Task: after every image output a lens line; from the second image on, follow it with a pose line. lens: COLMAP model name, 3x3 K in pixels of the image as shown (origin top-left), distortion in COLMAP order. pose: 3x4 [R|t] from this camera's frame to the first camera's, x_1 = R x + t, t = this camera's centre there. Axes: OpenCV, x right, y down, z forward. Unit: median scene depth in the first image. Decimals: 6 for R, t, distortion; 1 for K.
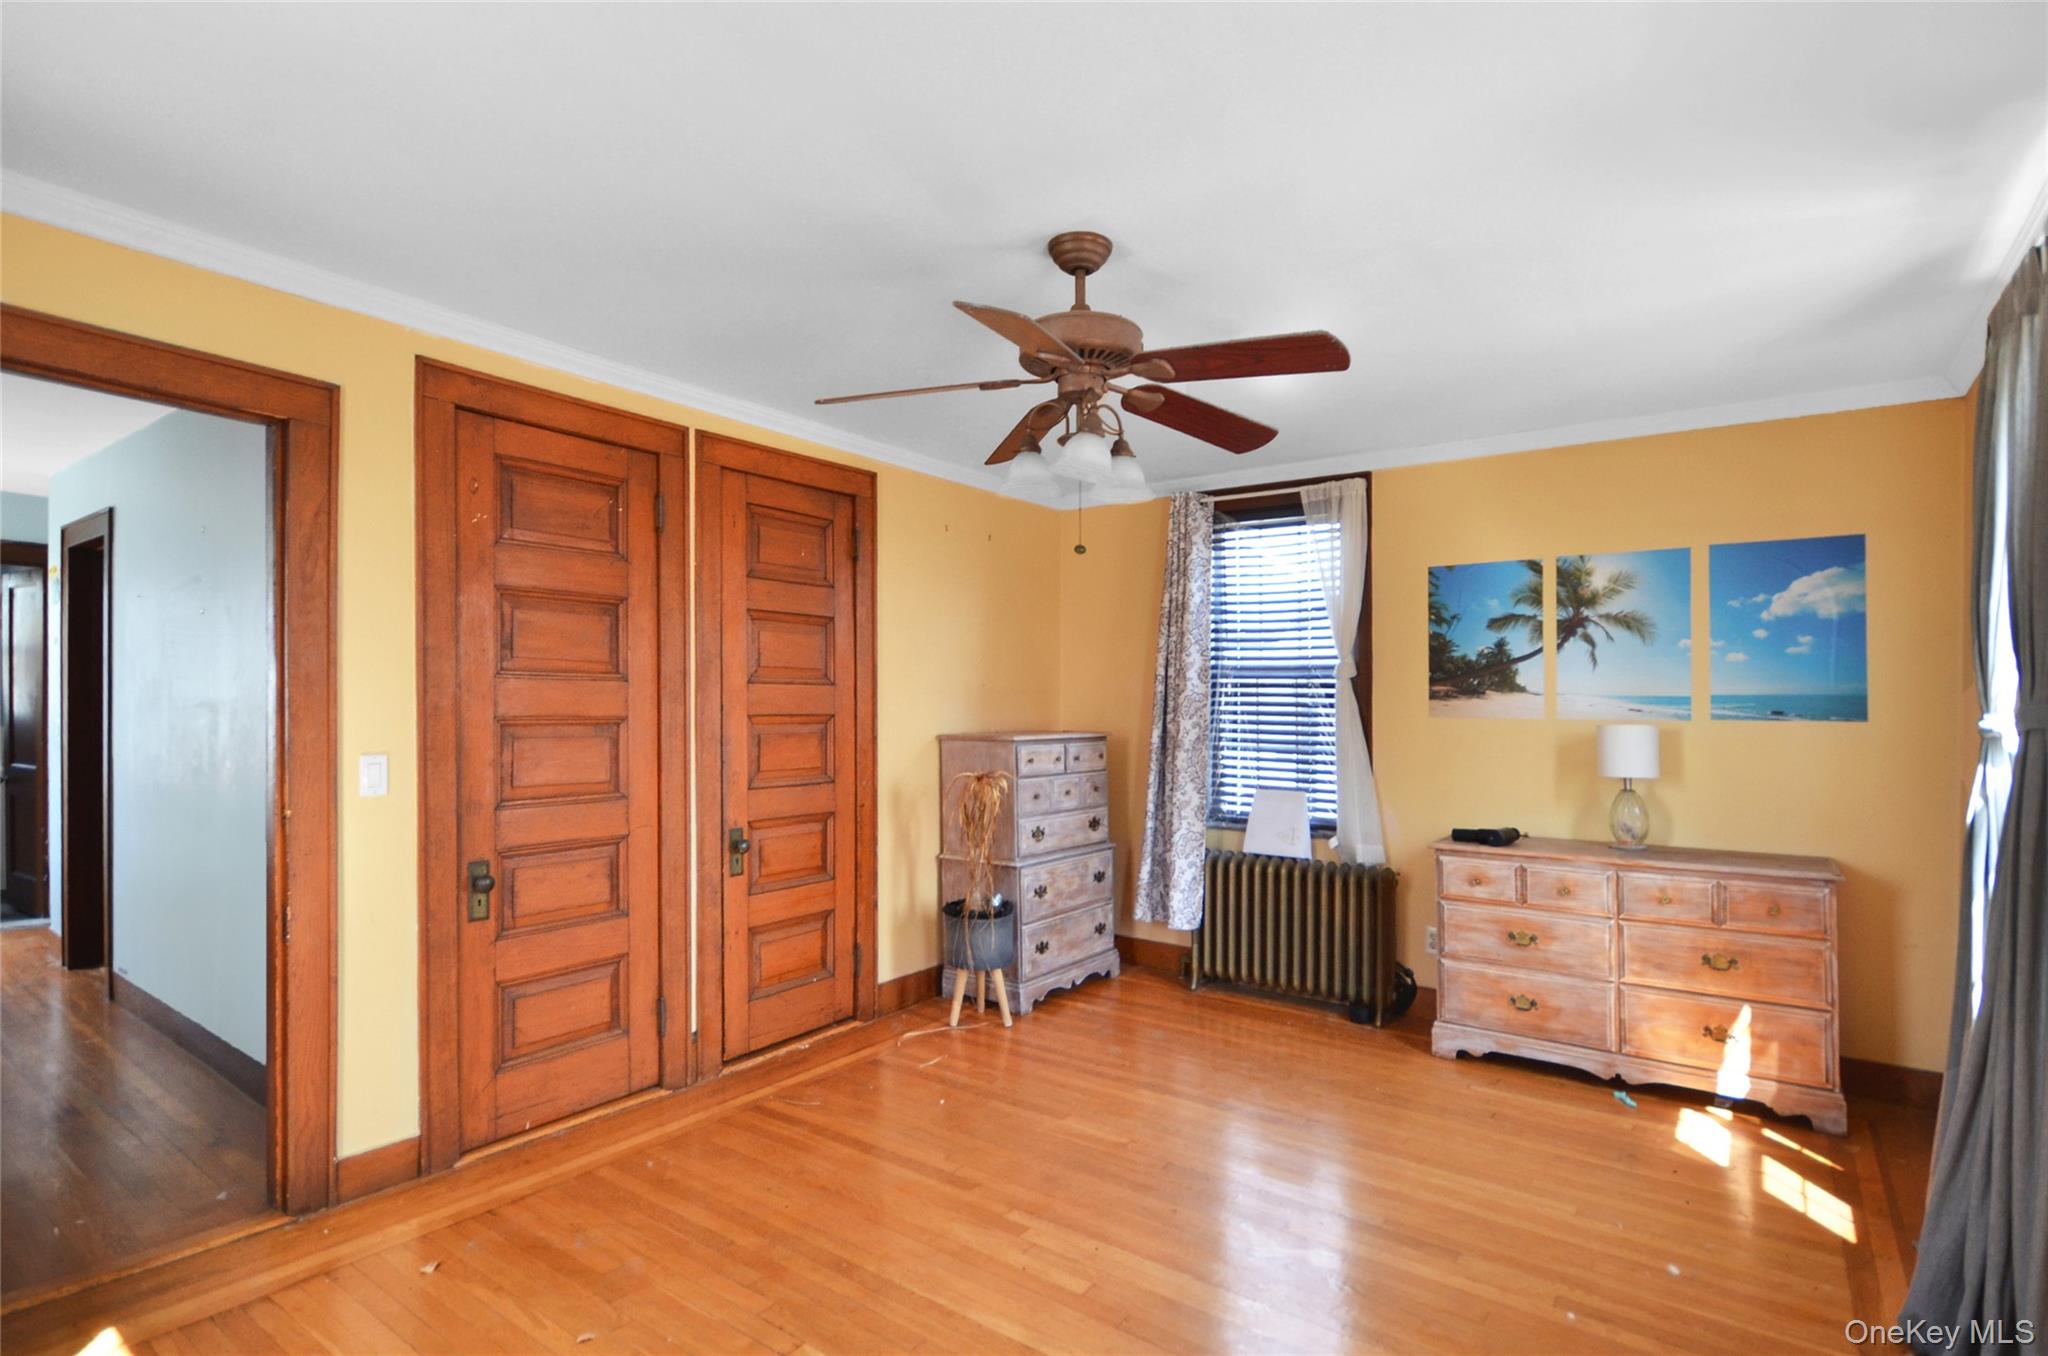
lens RADIAL K [[1009.4, 0, 1020.6], [0, 1009.4, 692.4], [0, 0, 1]] dist [0.000498, -0.000212]
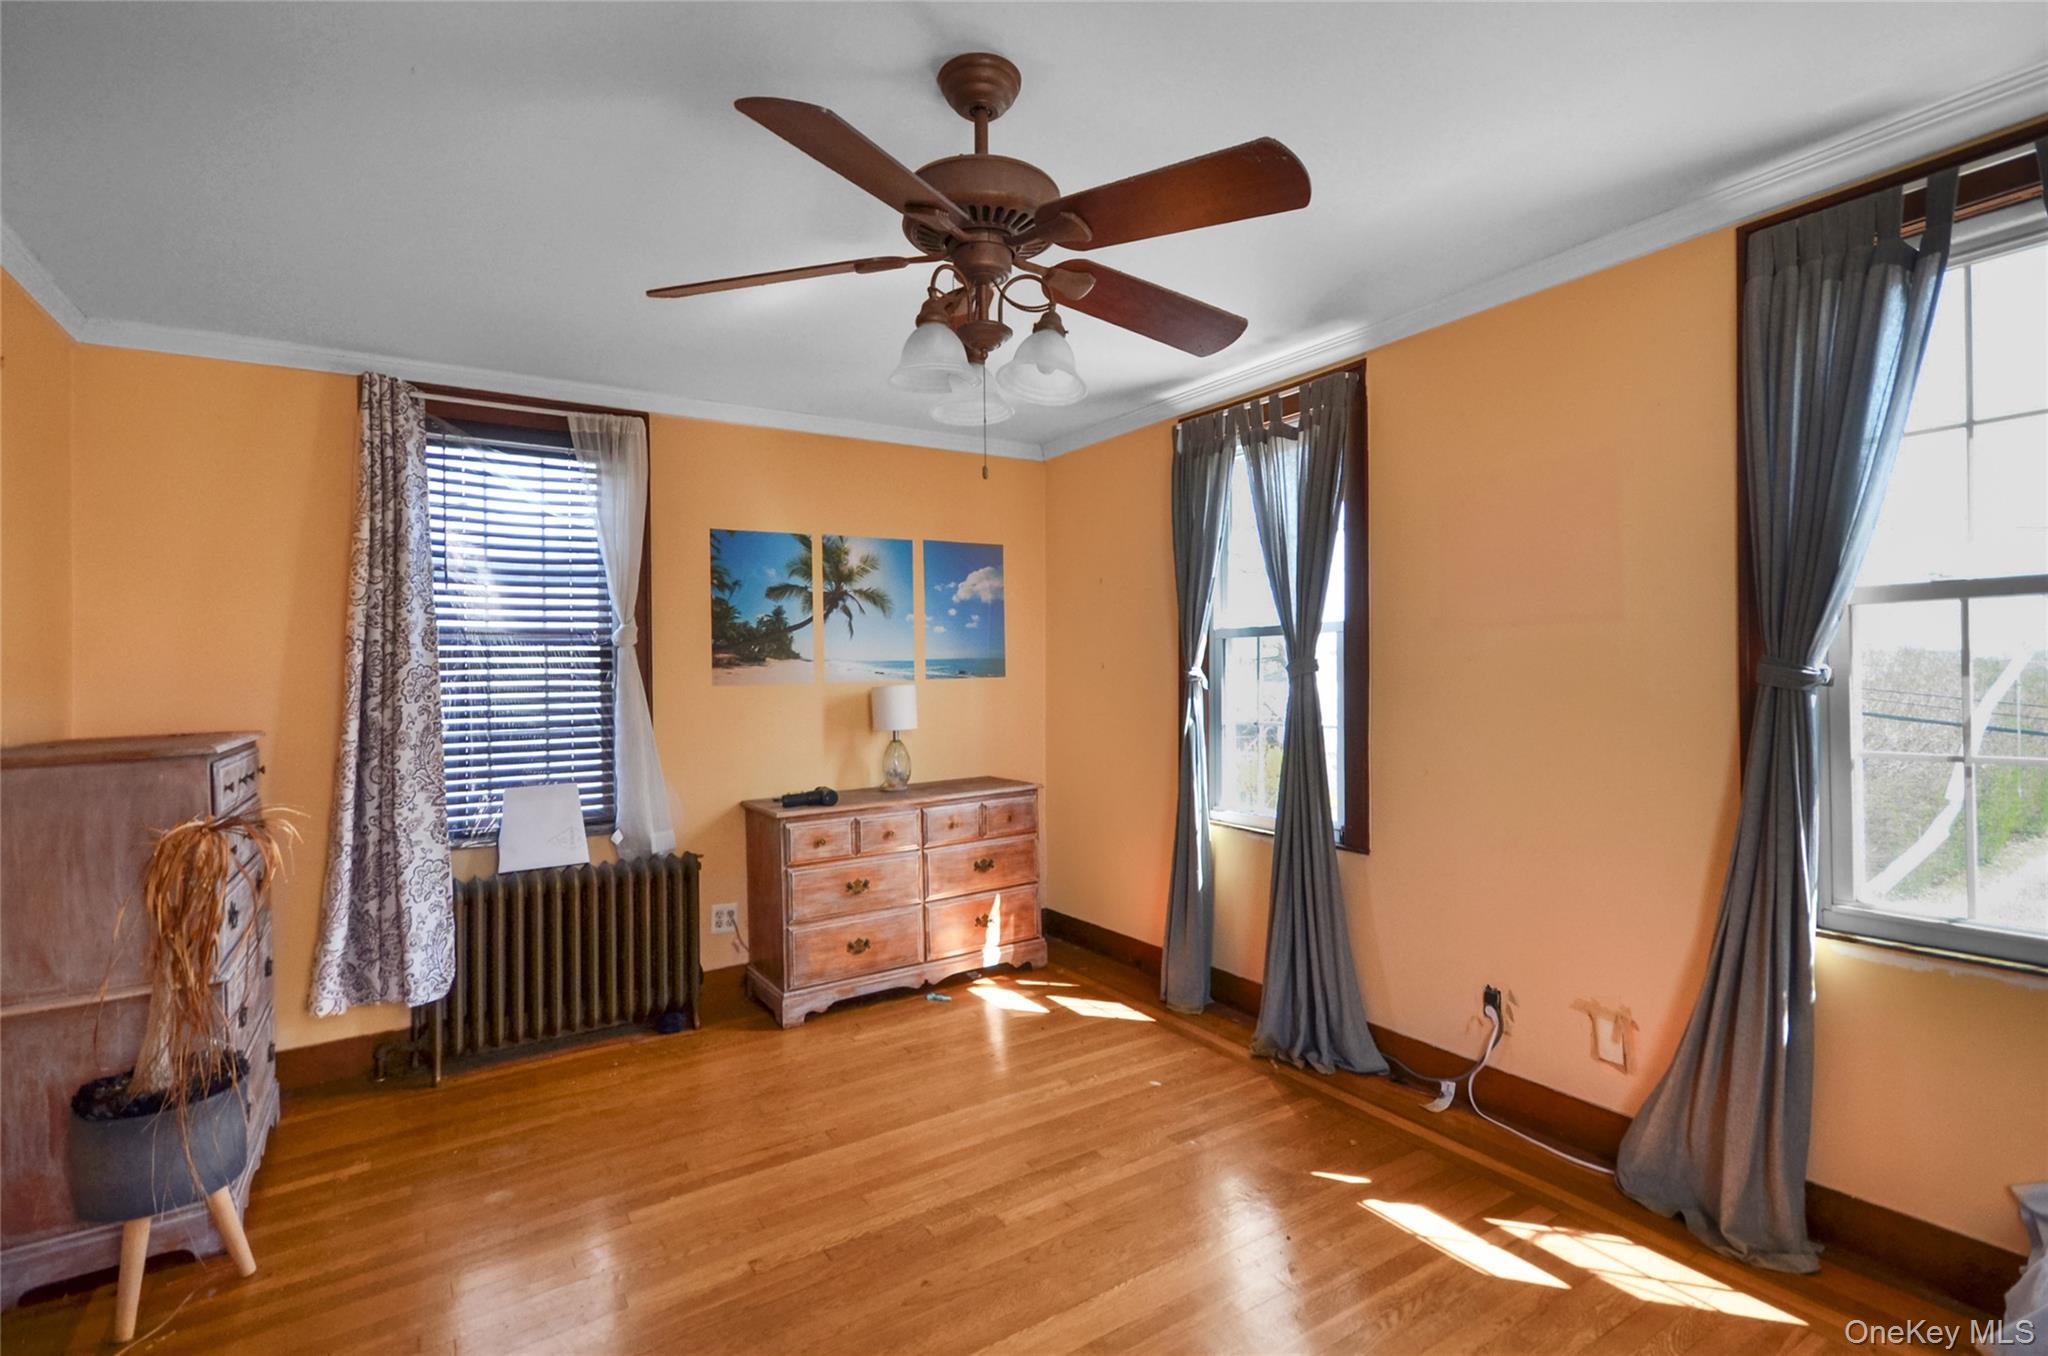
lens RADIAL K [[997.3, 0, 1017.4], [0, 997.3, 659.6], [0, 0, 1]] dist [0.013020, 0.000421]
pose [[0.340564, -0.007931, 0.940188, -0.436261], [0.013426, 0.999903, 0.003571, -0.000105], [-0.940126, 0.011406, 0.340637, 0.461979]]
